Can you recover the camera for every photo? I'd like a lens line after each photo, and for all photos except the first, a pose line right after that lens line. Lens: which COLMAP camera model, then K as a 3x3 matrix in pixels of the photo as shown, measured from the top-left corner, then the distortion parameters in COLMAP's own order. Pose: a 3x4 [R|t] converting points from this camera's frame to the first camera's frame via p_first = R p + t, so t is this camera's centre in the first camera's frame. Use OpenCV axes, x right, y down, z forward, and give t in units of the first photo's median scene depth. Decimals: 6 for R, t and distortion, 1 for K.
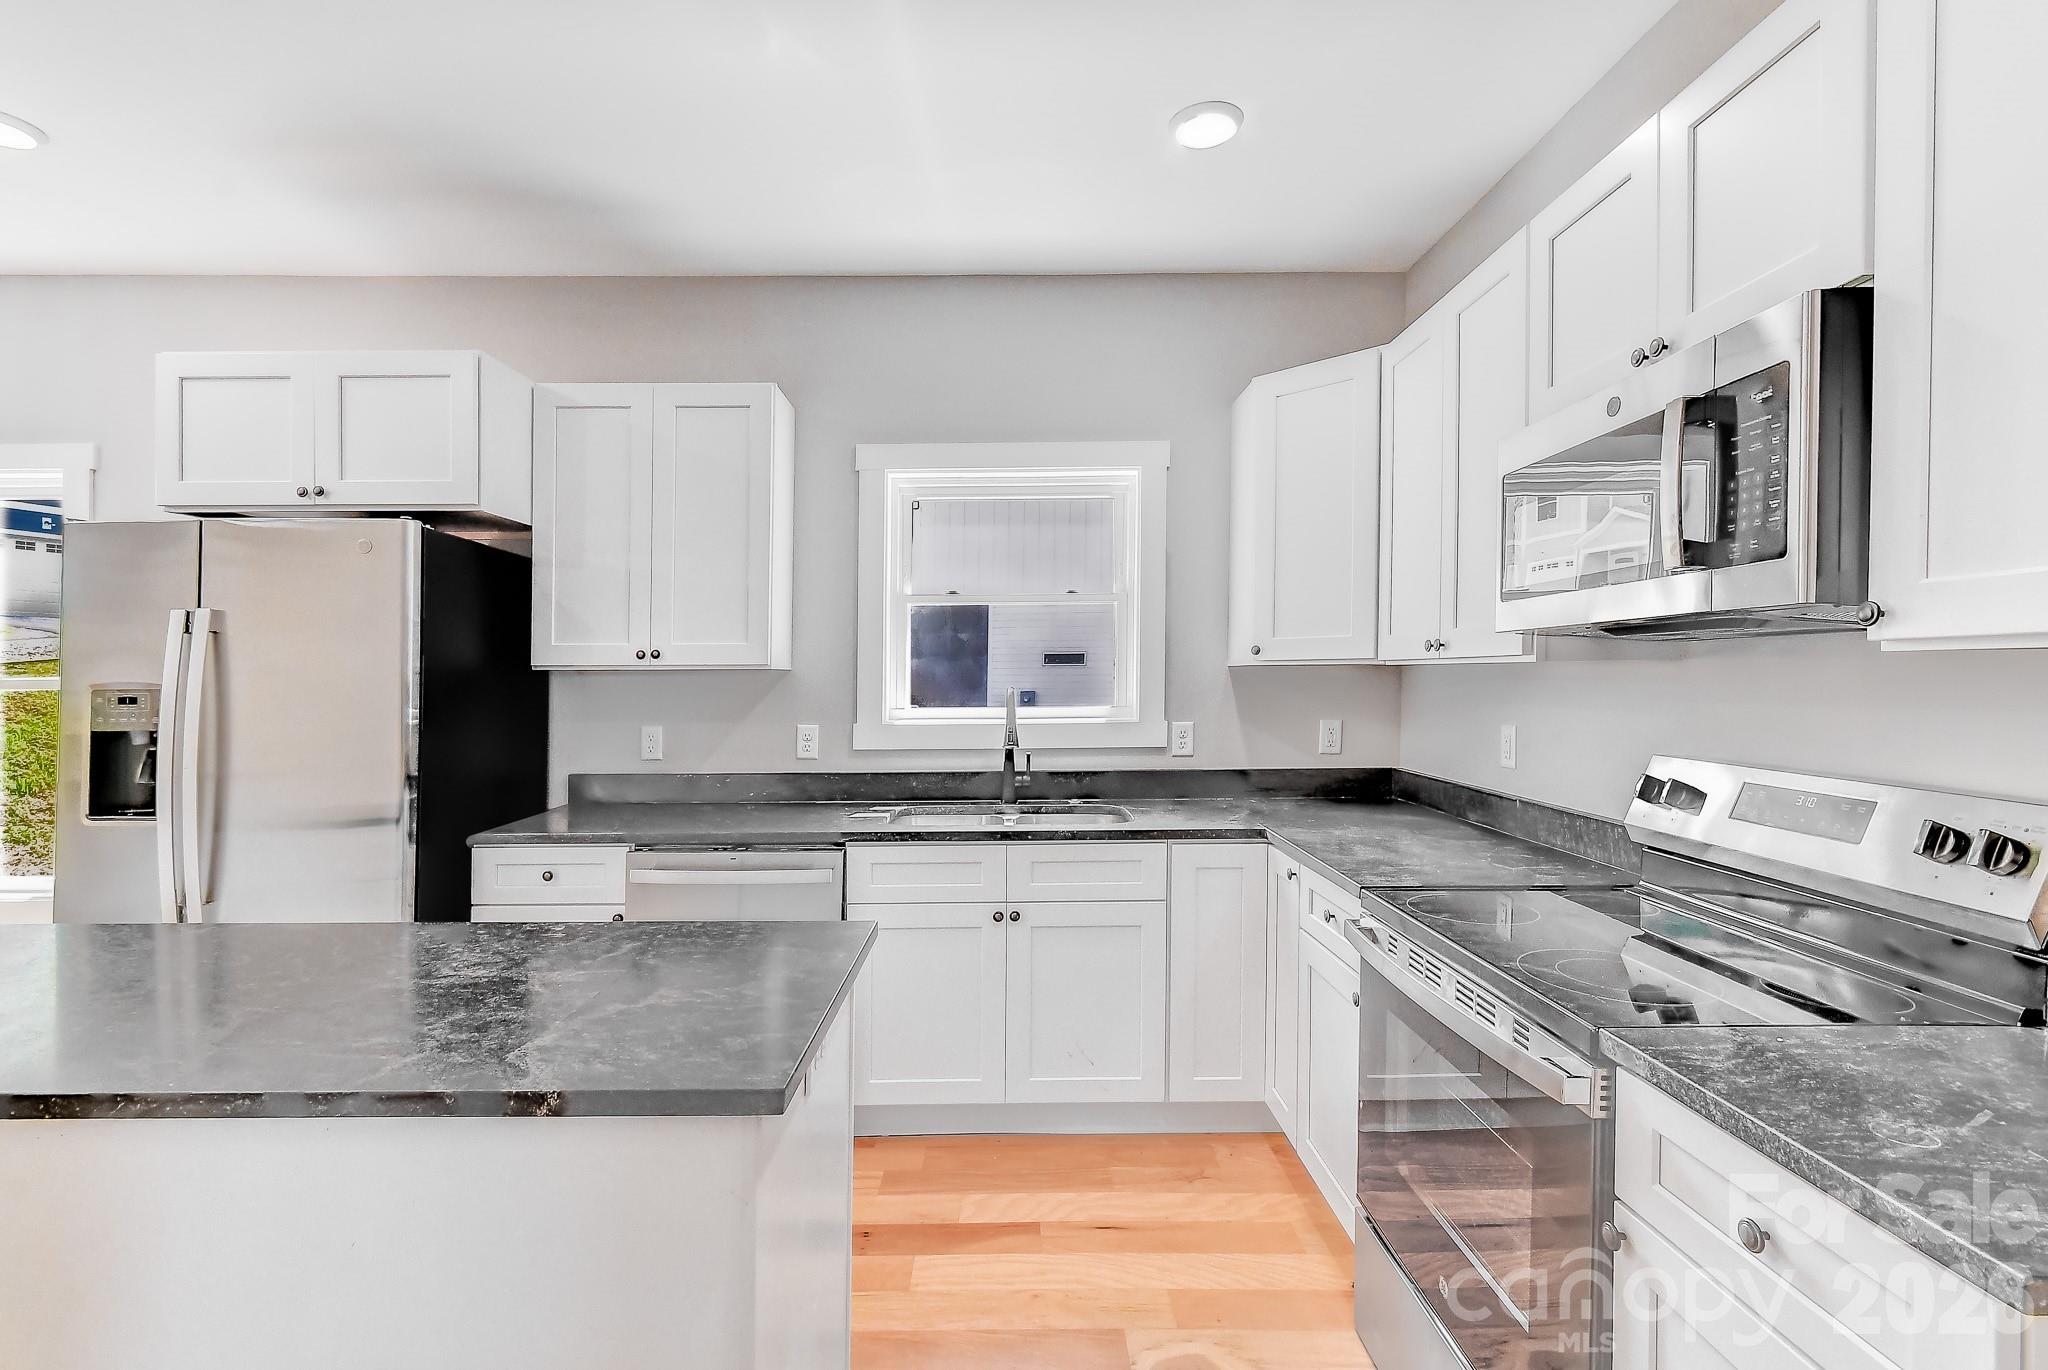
lens RADIAL K [[935.4, 0, 1022.0], [0, 935.4, 678.8], [0, 0, 1]] dist [-0.004550, 0.002764]
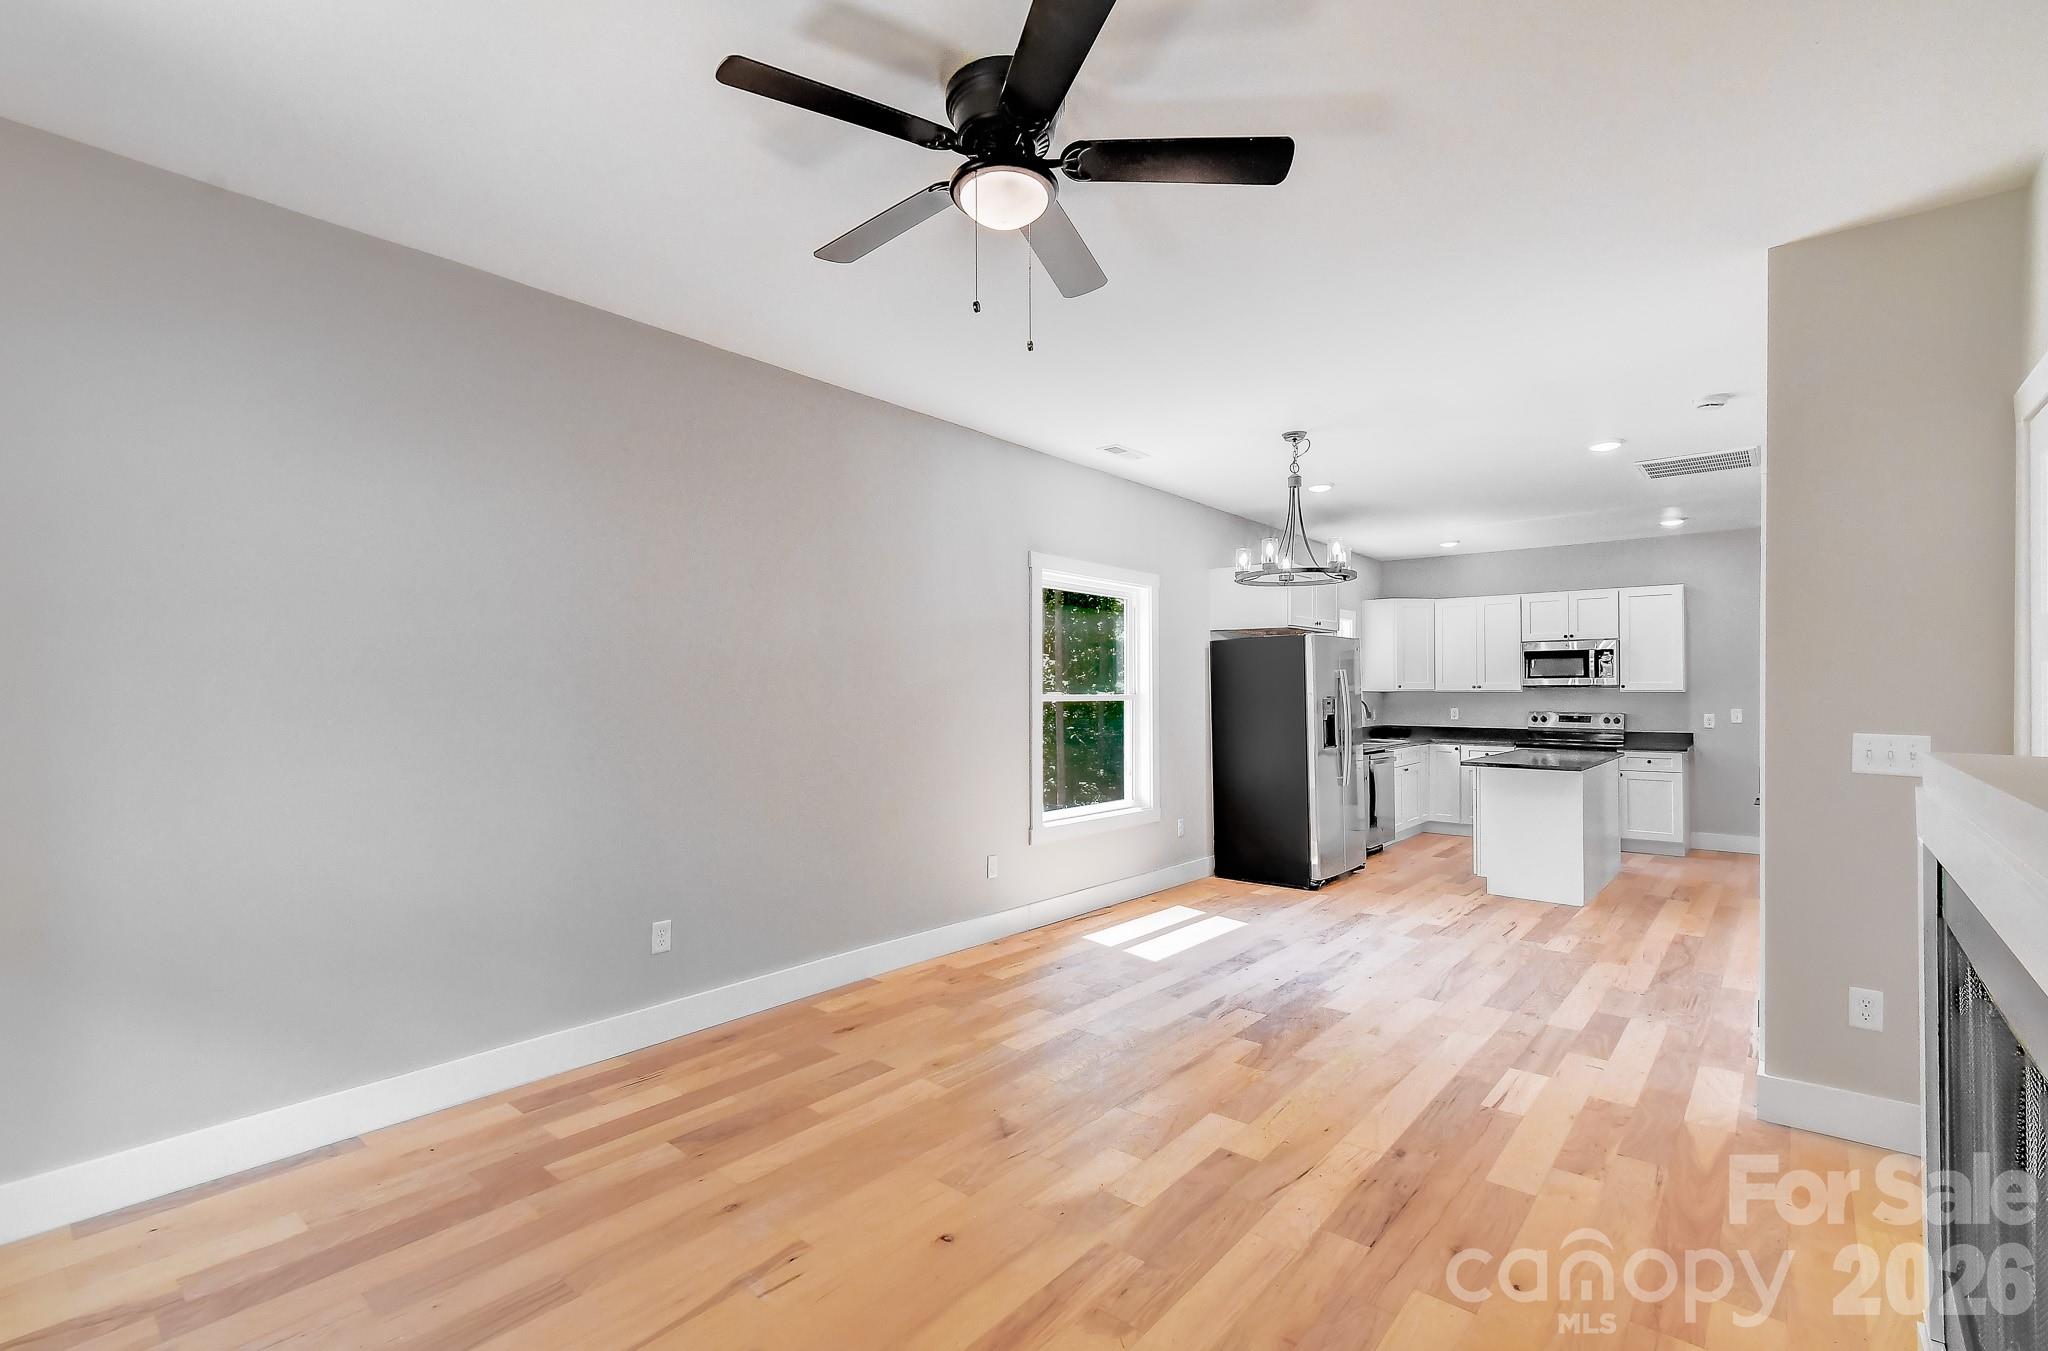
lens RADIAL K [[922.5, 0, 987.8], [0, 922.5, 676.8], [0, 0, 1]] dist [0.000473, -0.000445]
pose [[0.658843, 0.013853, 0.752153, -2.983880], [-0.000397, 0.999837, -0.018067, -0.006219], [-0.752280, 0.011605, 0.658741, -0.003743]]
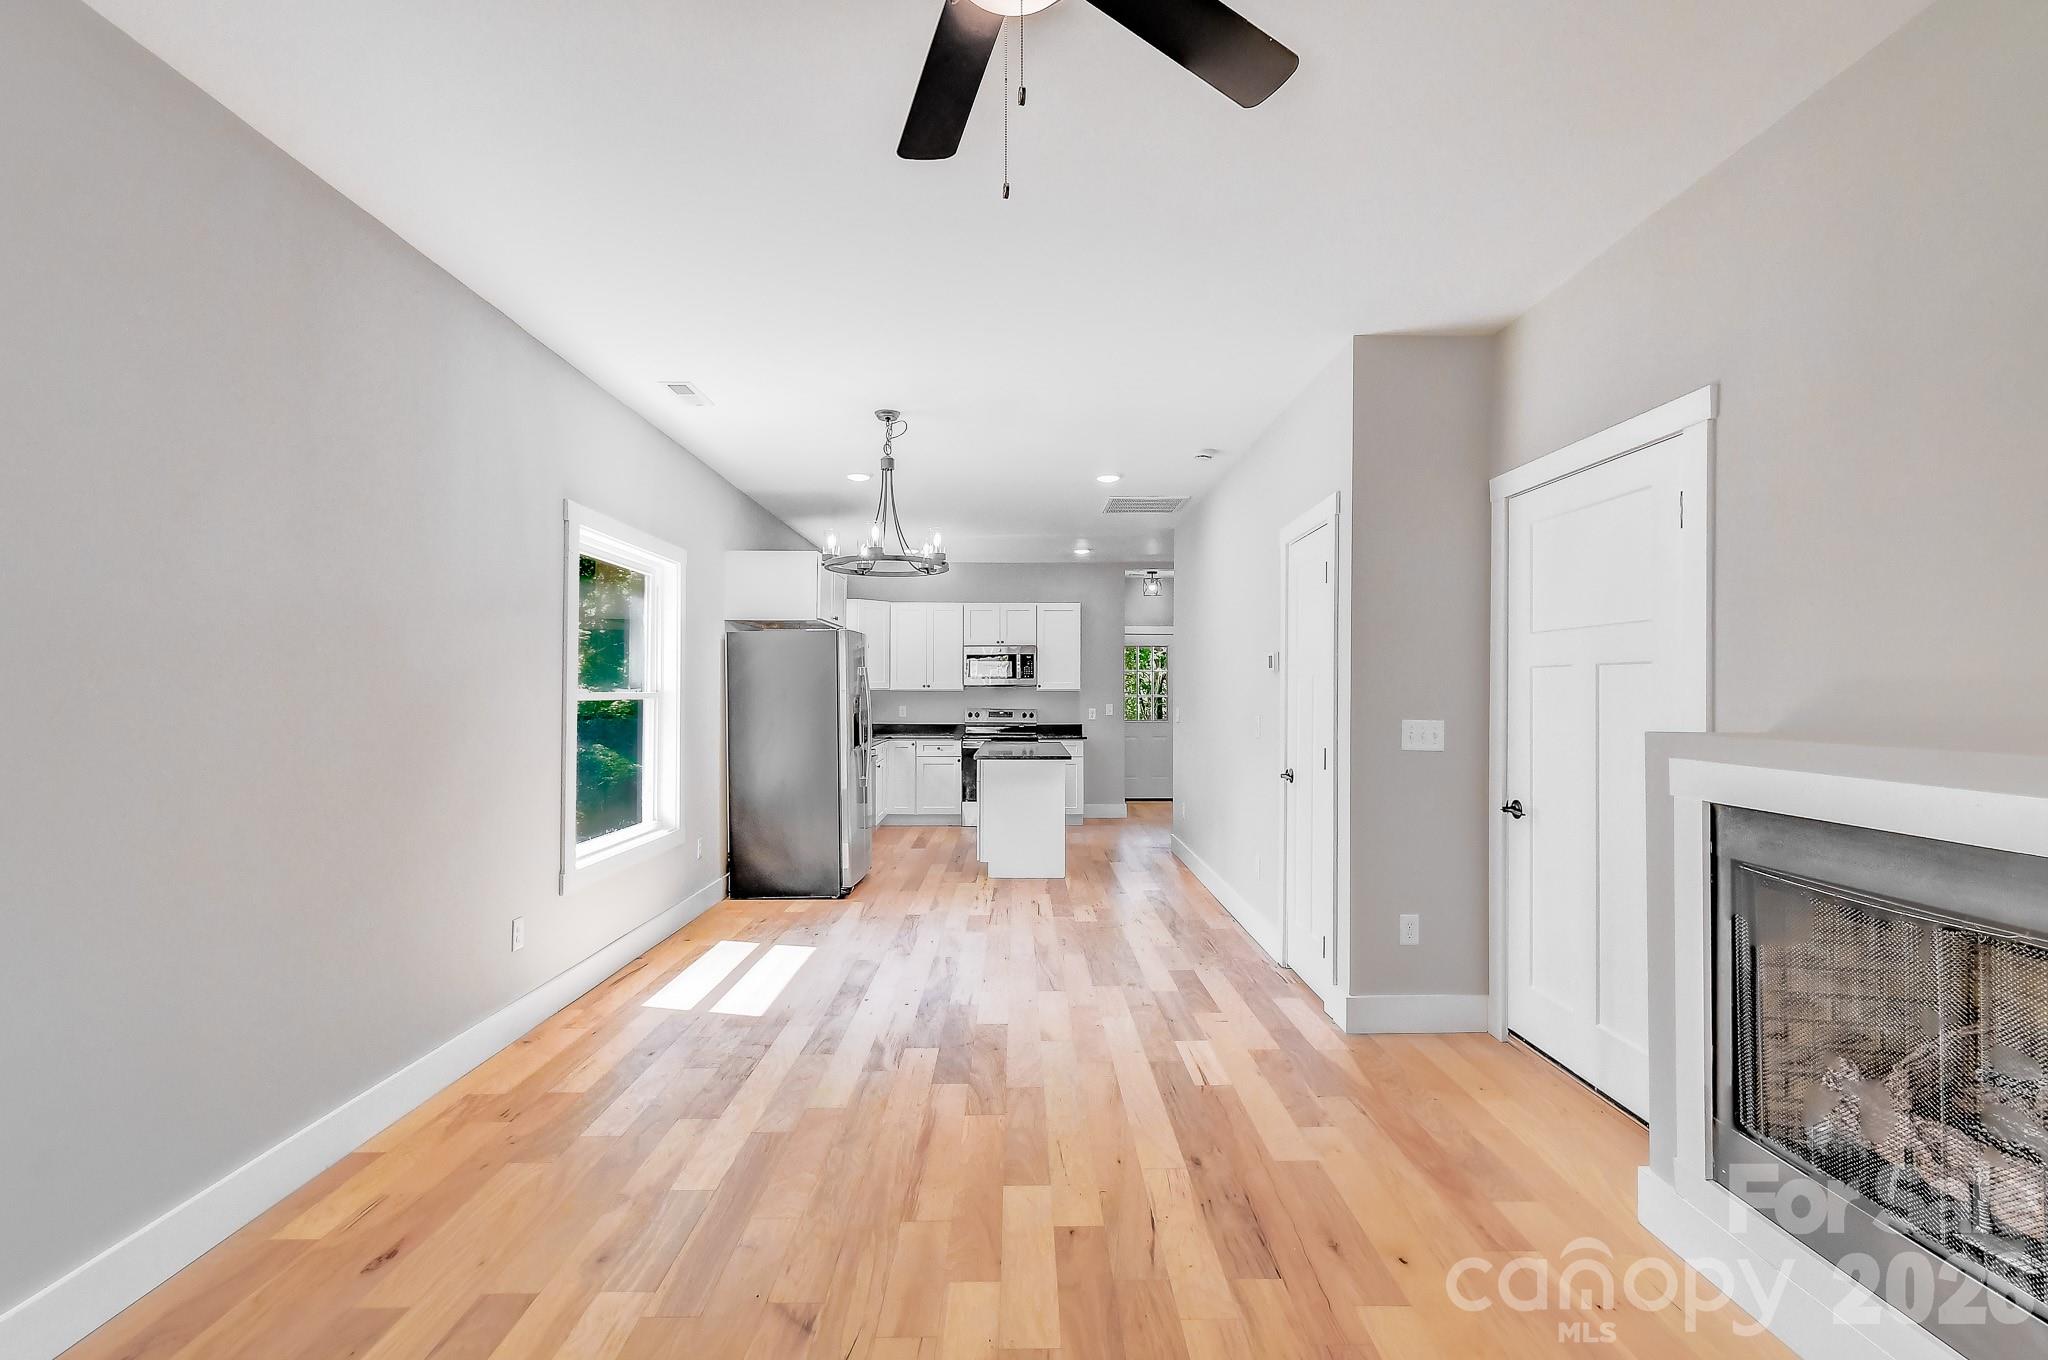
lens RADIAL K [[922.5, 0, 1025.7], [0, 922.5, 664.0], [0, 0, 1]] dist [0.000473, -0.000445]
pose [[-0.013641, 0.032364, 0.999383, -2.919354], [0.000818, 0.999476, -0.032356, 0.000052], [-0.999907, 0.000376, -0.013661, 0.477120]]
